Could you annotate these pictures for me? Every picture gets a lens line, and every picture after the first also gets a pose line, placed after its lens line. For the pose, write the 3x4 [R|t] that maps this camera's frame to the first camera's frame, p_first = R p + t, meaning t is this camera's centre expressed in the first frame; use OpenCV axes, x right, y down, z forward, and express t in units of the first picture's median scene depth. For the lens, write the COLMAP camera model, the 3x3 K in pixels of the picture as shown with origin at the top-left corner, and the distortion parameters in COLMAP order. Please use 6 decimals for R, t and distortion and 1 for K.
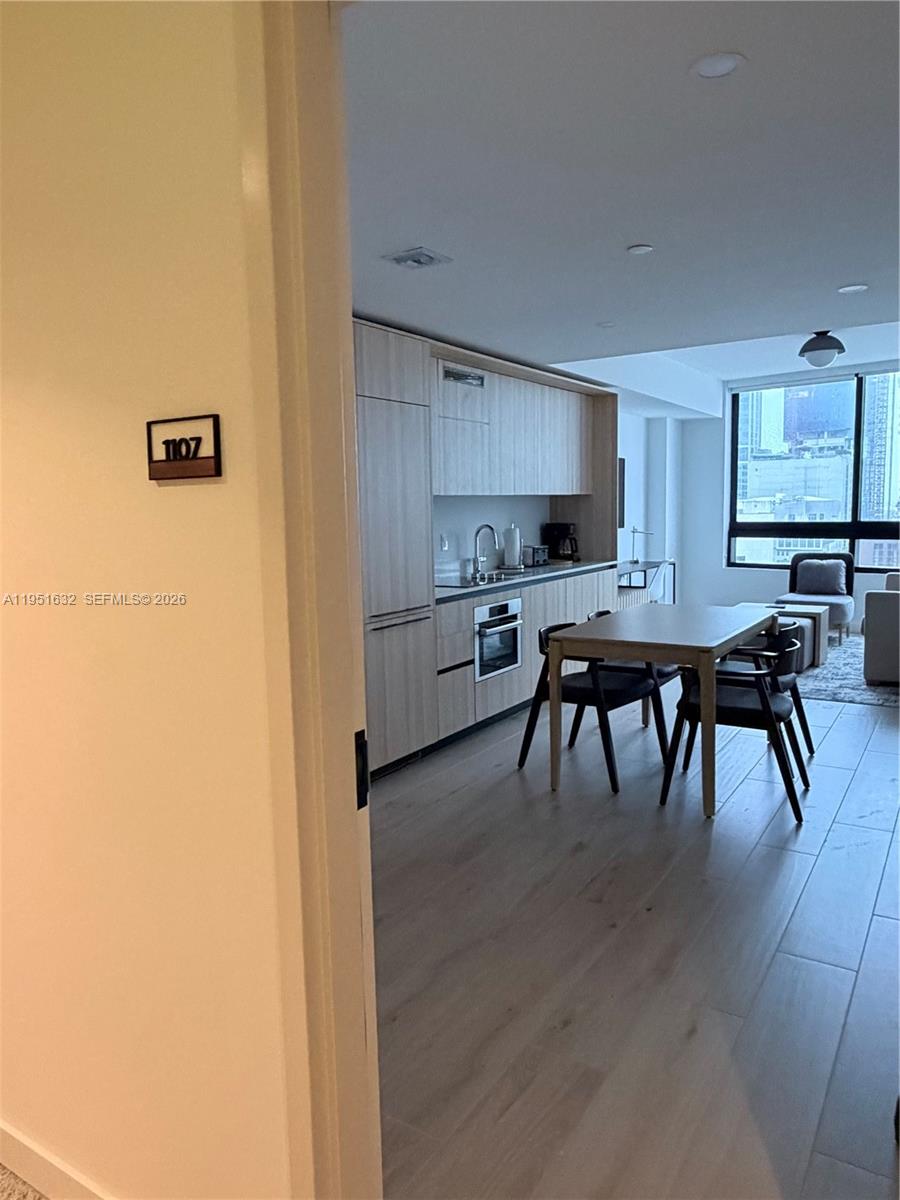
lens RADIAL K [[823.0, 0, 447.7], [0, 823.0, 597.5], [0, 0, 1]] dist [-0.006354, 0.000155]
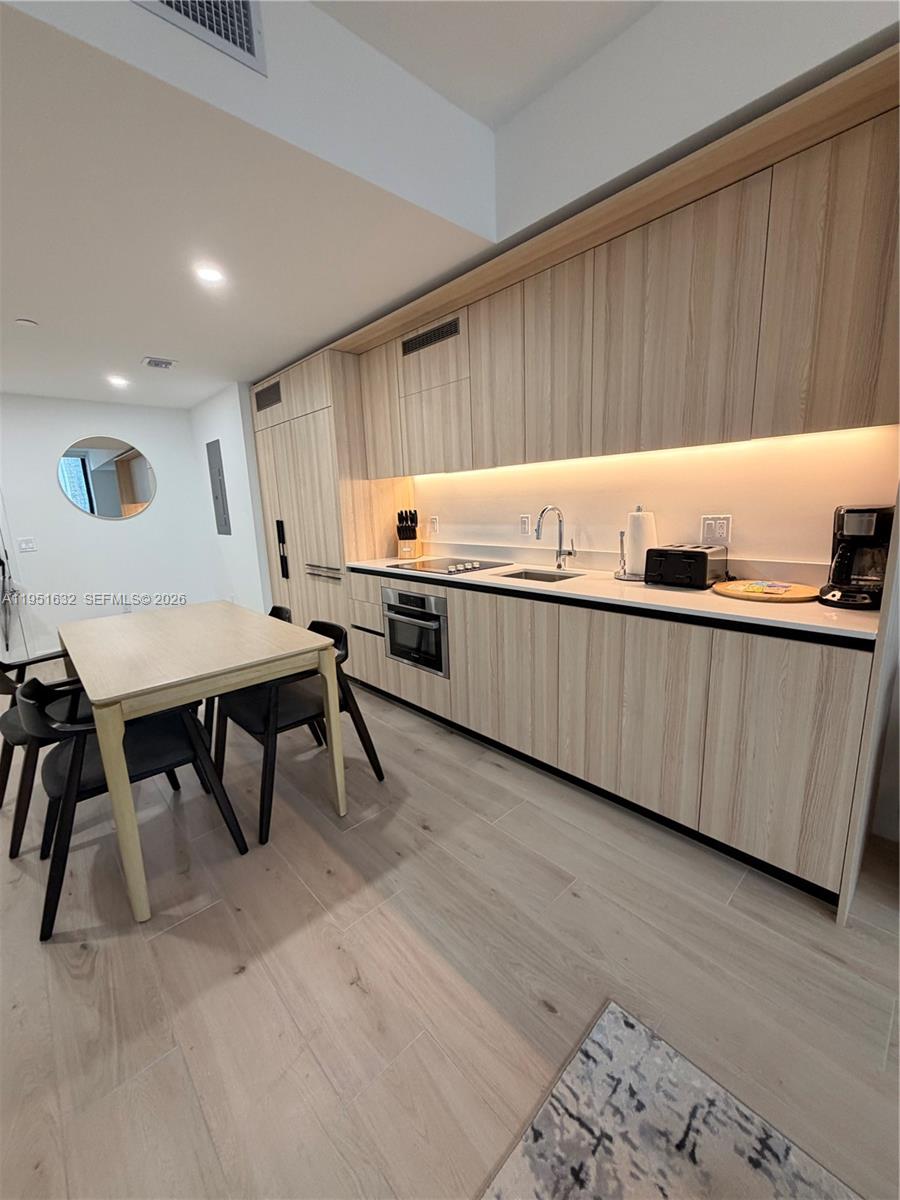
lens RADIAL K [[476.6, 0, 450.5], [0, 476.6, 600.1], [0, 0, 1]] dist [-0.002441, 0.000114]
pose [[-0.246651, 0.225268, -0.942559, 0.550512], [-0.068186, 0.966164, 0.248753, -0.120278], [0.966703, 0.125624, -0.222945, 1.145148]]
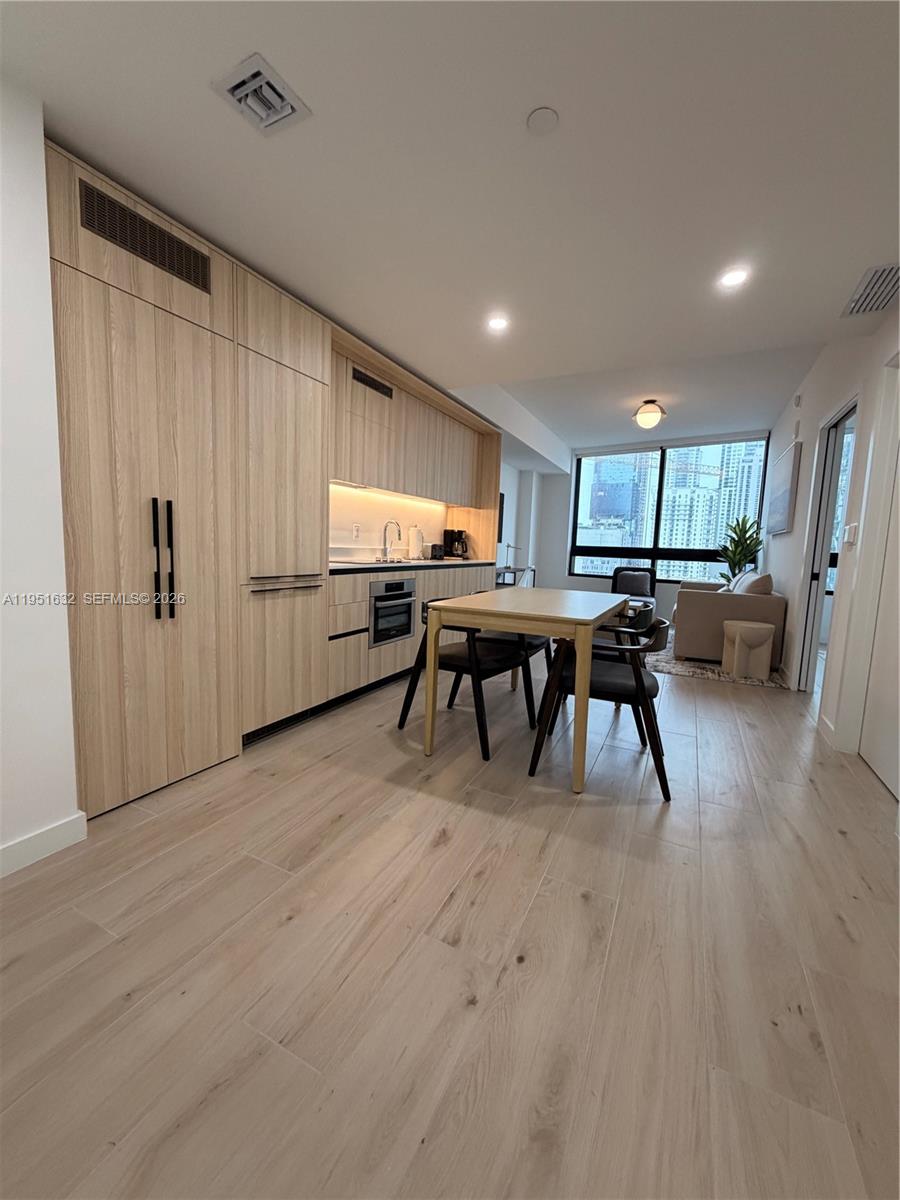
lens RADIAL K [[476.6, 0, 450.3], [0, 476.6, 598.7], [0, 0, 1]] dist [-0.002441, 0.000114]
pose [[0.992761, 0.044872, 0.111409, 0.064824], [-0.044735, 0.998992, -0.003730, 0.030514], [-0.111464, -0.001281, 0.993768, 0.316349]]
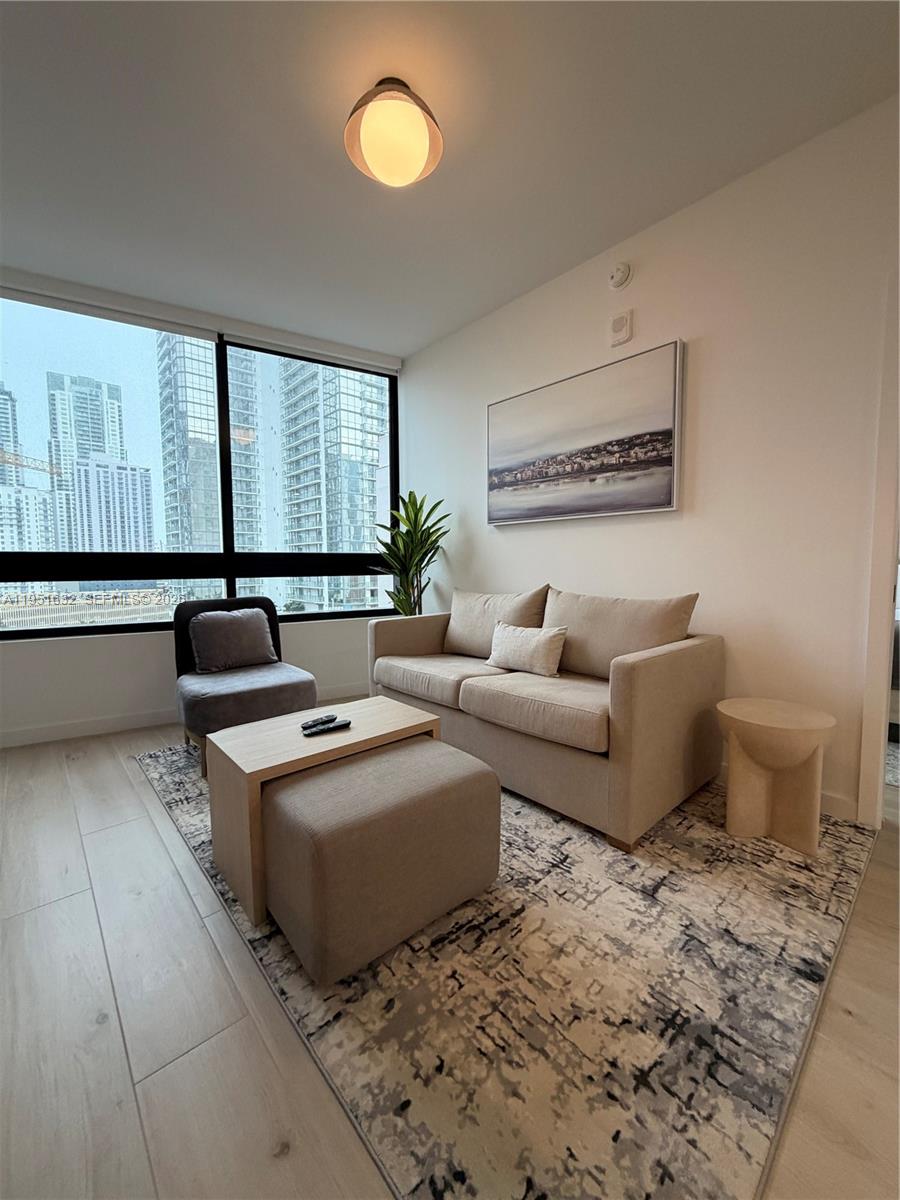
lens RADIAL K [[476.6, 0, 446.4], [0, 476.6, 602.1], [0, 0, 1]] dist [-0.002441, 0.000114]
pose [[0.272180, -0.058773, 0.960450, 0.255192], [0.110392, 0.993450, 0.029509, -0.069797], [-0.955893, 0.097995, 0.276885, 1.186453]]
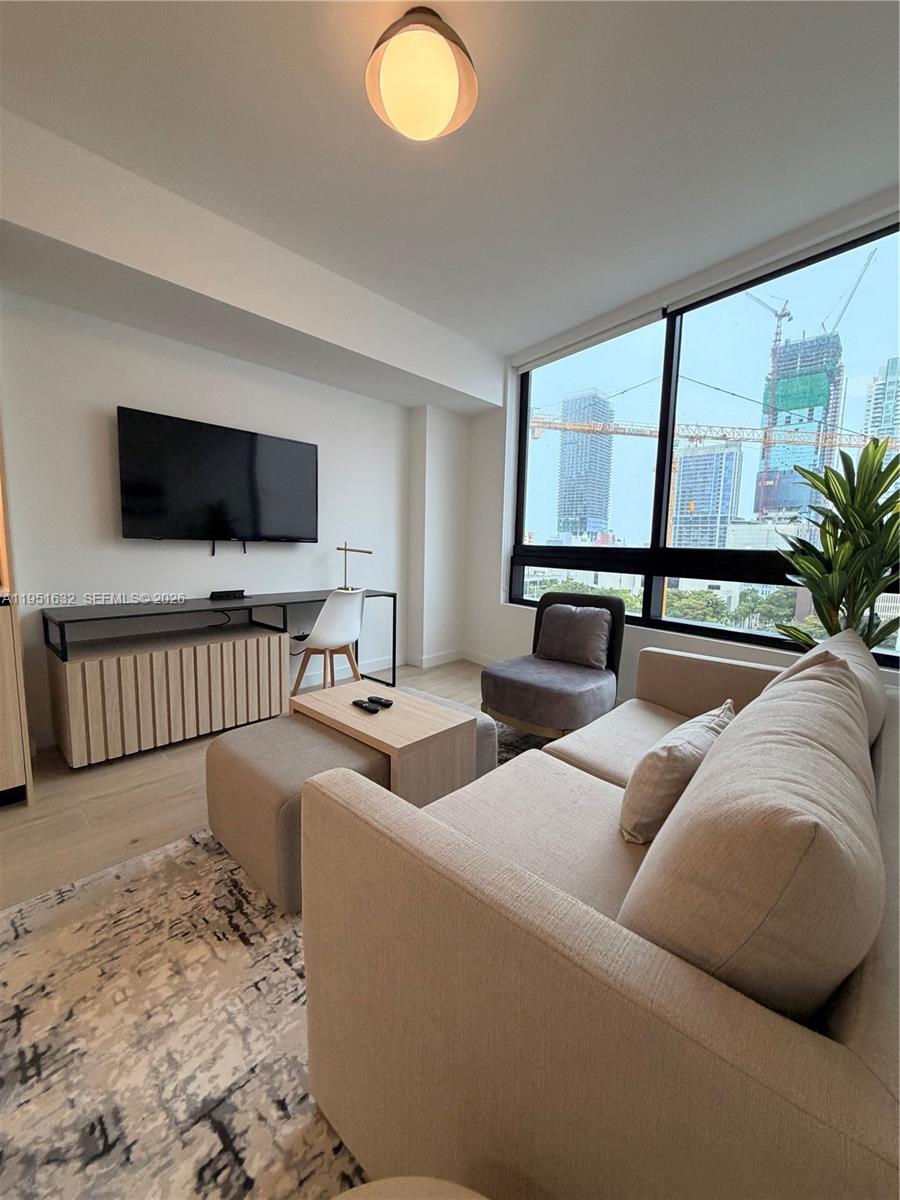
lens RADIAL K [[476.6, 0, 453.0], [0, 476.6, 601.6], [0, 0, 1]] dist [-0.002441, 0.000114]
pose [[0.983814, 0.063222, -0.167672, 0.667558], [-0.061524, 0.997988, 0.015307, -0.076719], [0.168302, -0.004743, 0.985724, 1.000454]]
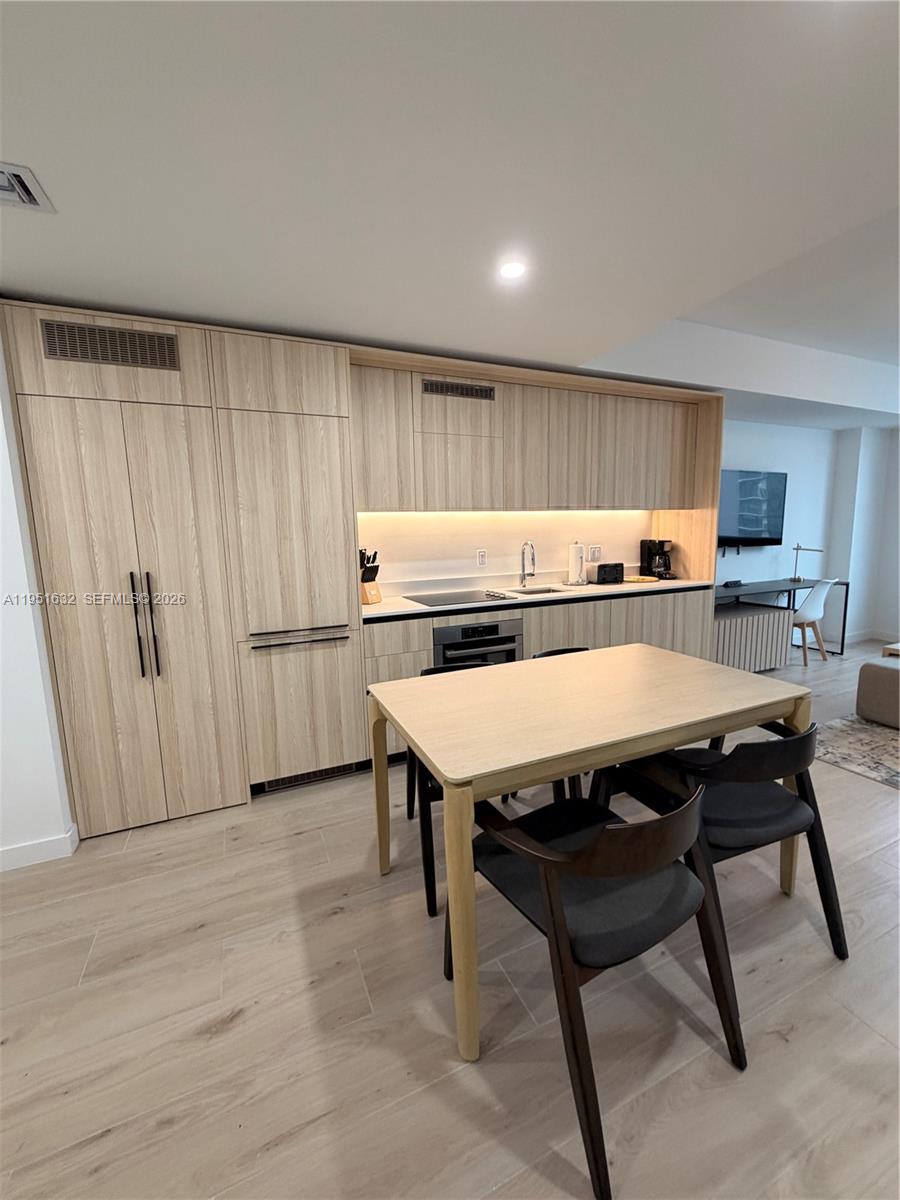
lens RADIAL K [[476.6, 0, 450.3], [0, 476.6, 598.4], [0, 0, 1]] dist [-0.002441, 0.000114]
pose [[0.834459, 0.075778, -0.545836, 0.328993], [-0.054029, 0.996978, 0.055812, -0.051631], [0.548416, -0.017081, 0.836031, 0.507796]]
